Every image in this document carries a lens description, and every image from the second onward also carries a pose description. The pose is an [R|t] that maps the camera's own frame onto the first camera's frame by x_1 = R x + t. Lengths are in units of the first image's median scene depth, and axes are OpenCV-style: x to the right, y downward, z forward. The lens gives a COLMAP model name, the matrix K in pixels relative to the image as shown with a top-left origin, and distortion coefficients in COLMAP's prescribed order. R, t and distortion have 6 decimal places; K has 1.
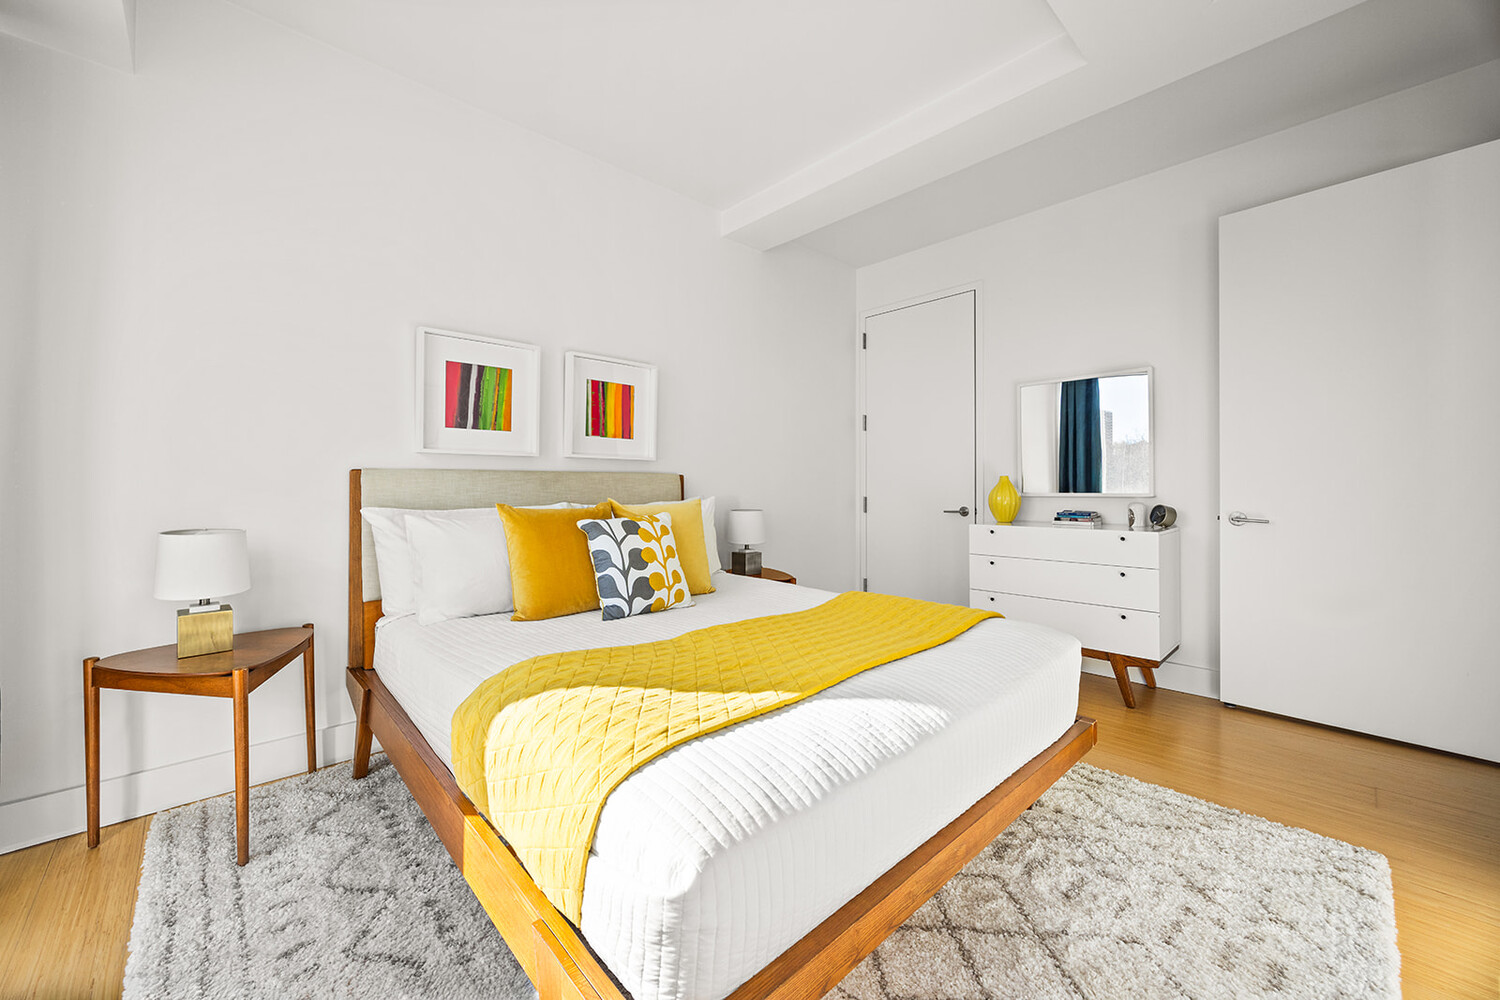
lens RADIAL K [[582.6, 0, 752.9], [0, 582.6, 493.3], [0, 0, 1]] dist [0.000382, -0.000067]
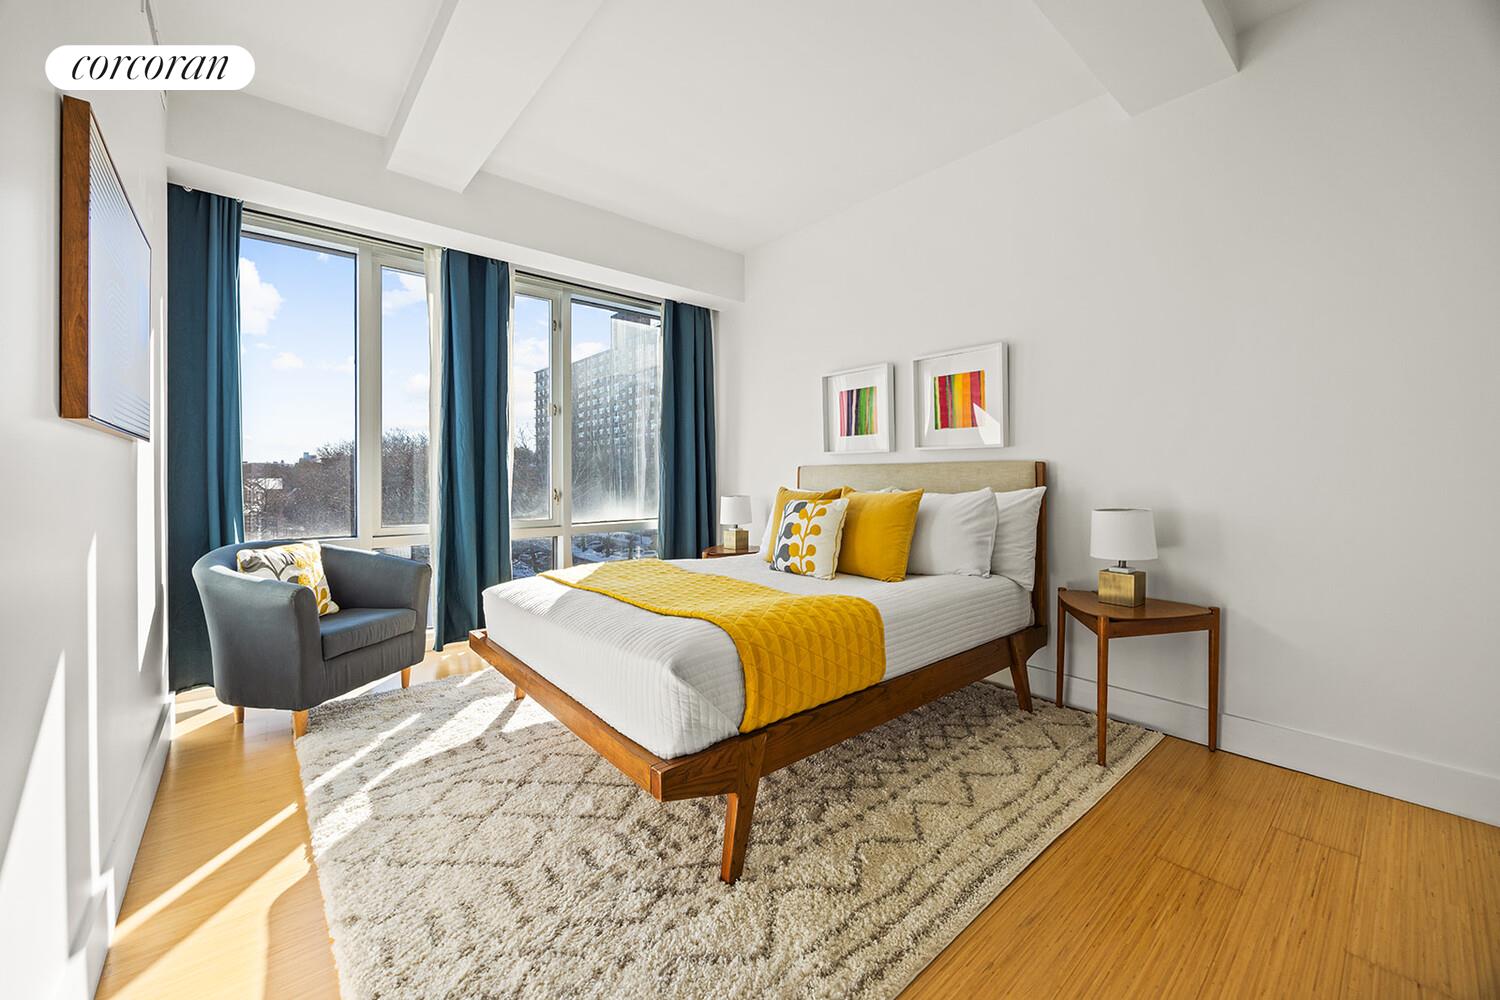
lens RADIAL K [[582.6, 0, 752.9], [0, 582.6, 493.3], [0, 0, 1]] dist [0.000382, -0.000067]
pose [[-0.036137, 0.027631, -0.998965, 0.909254], [-0.002237, 0.999613, 0.027730, -0.008187], [0.999344, 0.003237, -0.036061, 0.767858]]
